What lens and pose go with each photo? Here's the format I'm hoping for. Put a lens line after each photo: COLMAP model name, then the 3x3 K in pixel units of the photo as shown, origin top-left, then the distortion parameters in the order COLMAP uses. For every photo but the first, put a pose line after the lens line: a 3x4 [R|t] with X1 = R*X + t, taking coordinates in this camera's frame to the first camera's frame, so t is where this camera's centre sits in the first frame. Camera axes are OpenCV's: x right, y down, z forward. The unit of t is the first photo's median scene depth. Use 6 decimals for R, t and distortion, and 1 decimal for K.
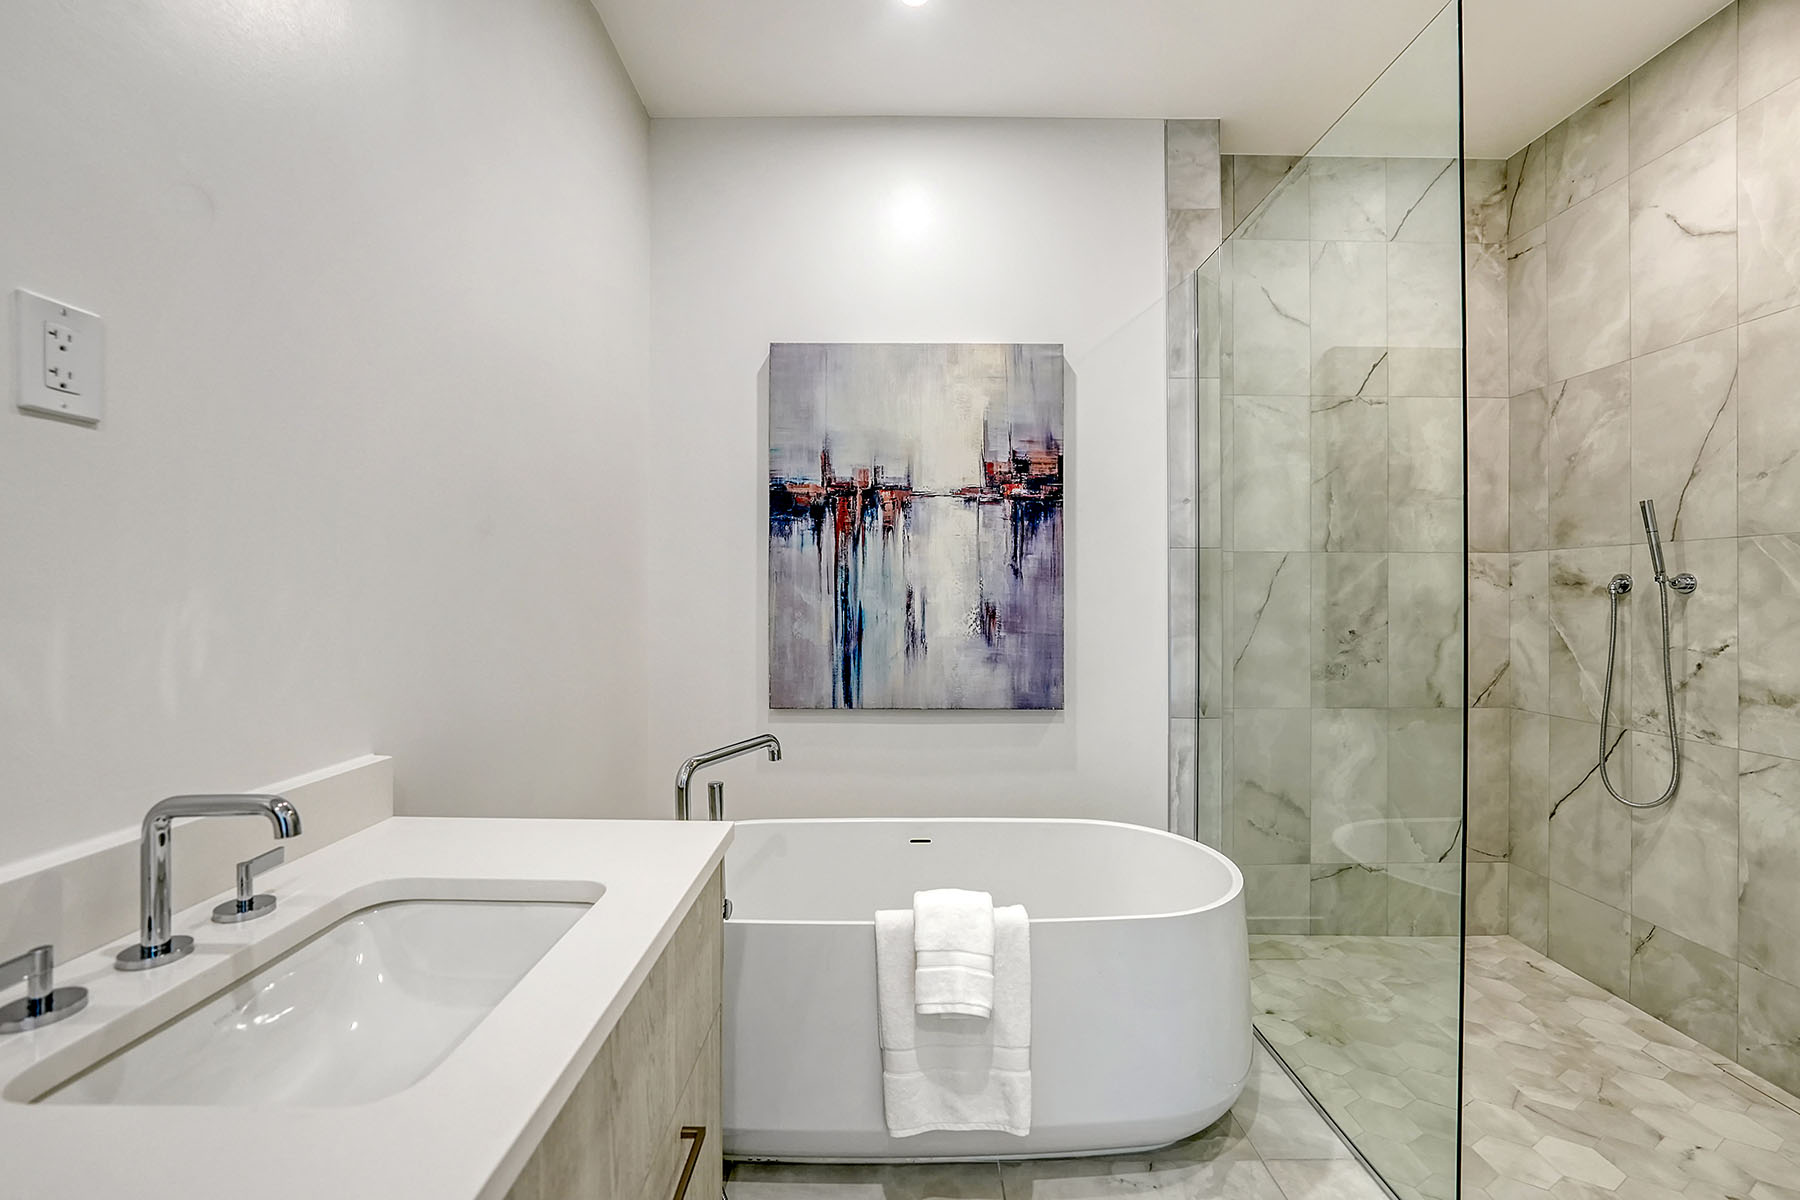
lens RADIAL K [[751.8, 0, 902.4], [0, 751.8, 591.2], [0, 0, 1]] dist [-0.016273, 0.001124]
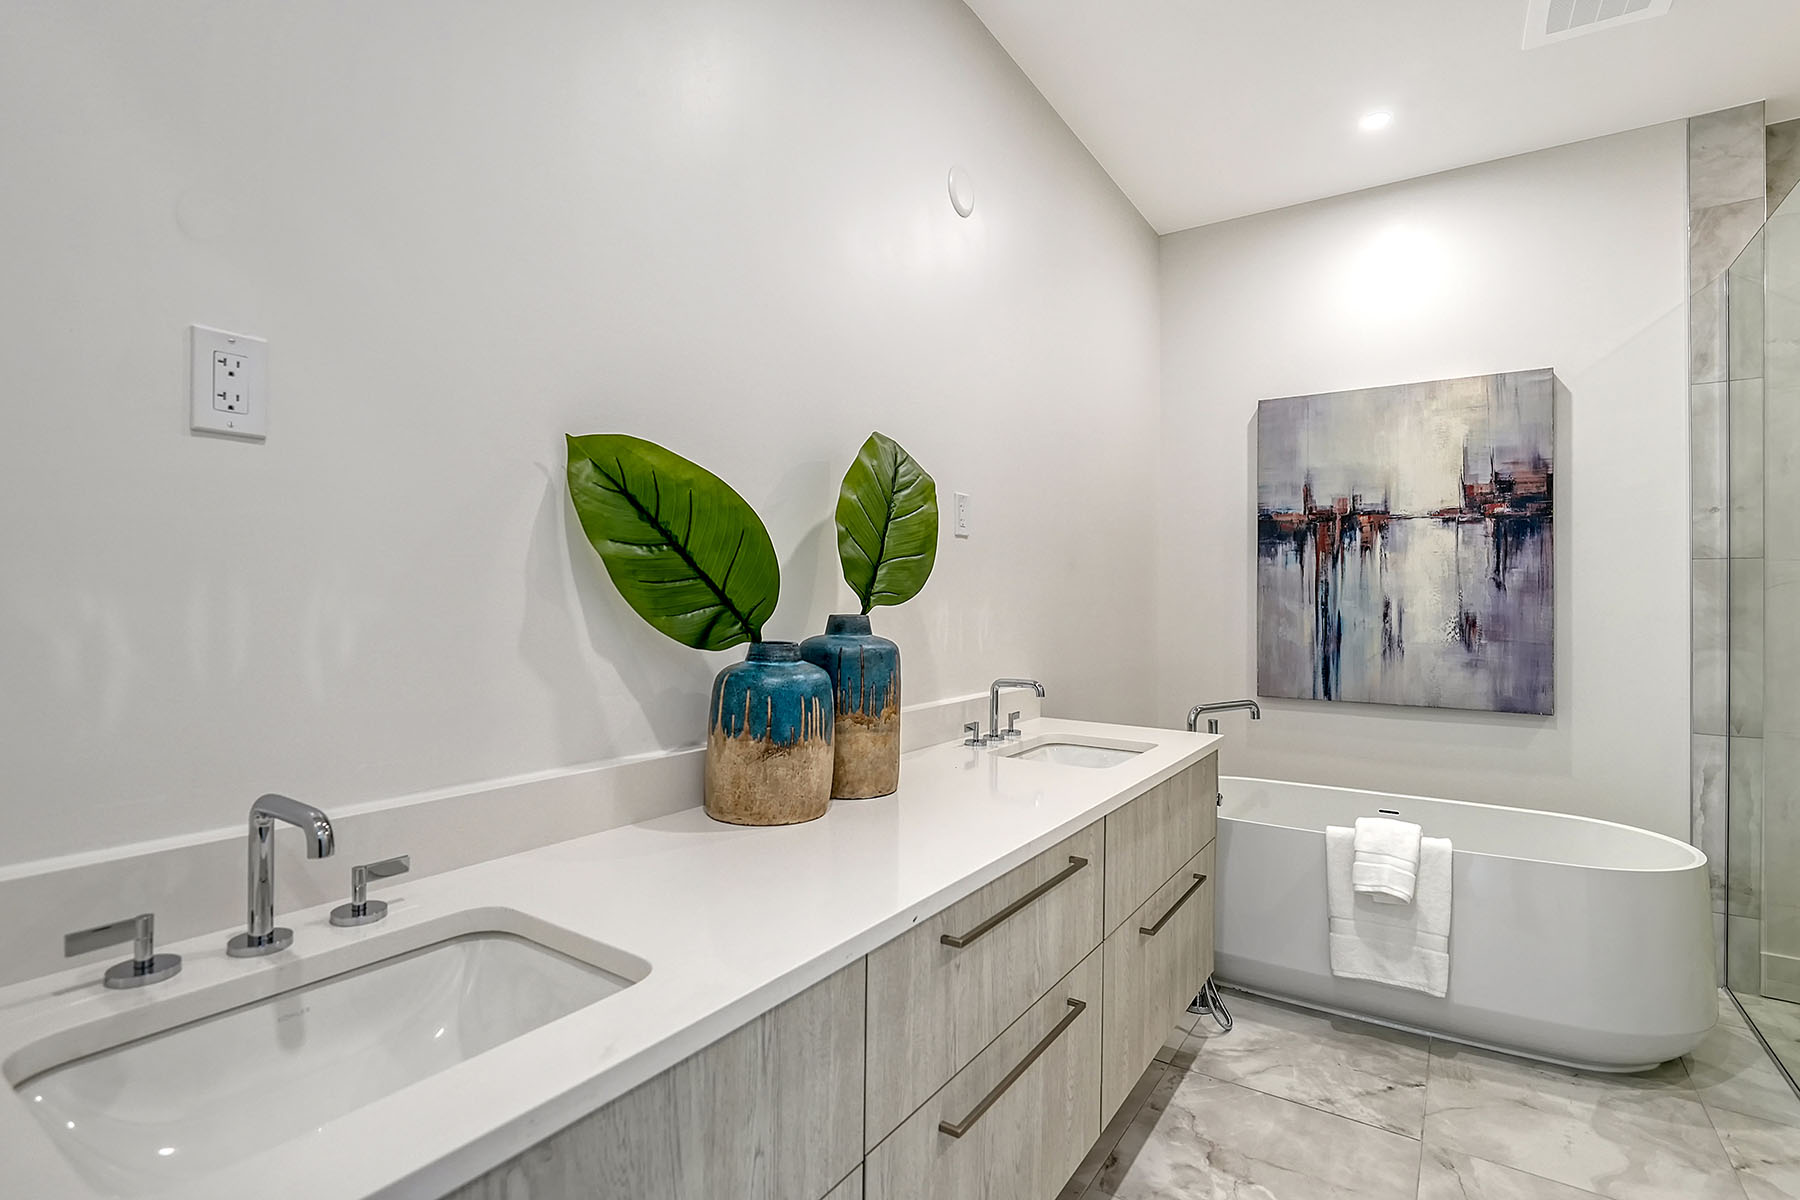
lens RADIAL K [[825.2, 0, 906.2], [0, 825.2, 595.7], [0, 0, 1]] dist [-0.017145, 0.003689]
pose [[0.825593, 0.001437, -0.564264, 0.111715], [-0.003958, 0.999987, -0.003245, -0.002366], [0.564252, 0.004912, 0.825588, -0.453282]]
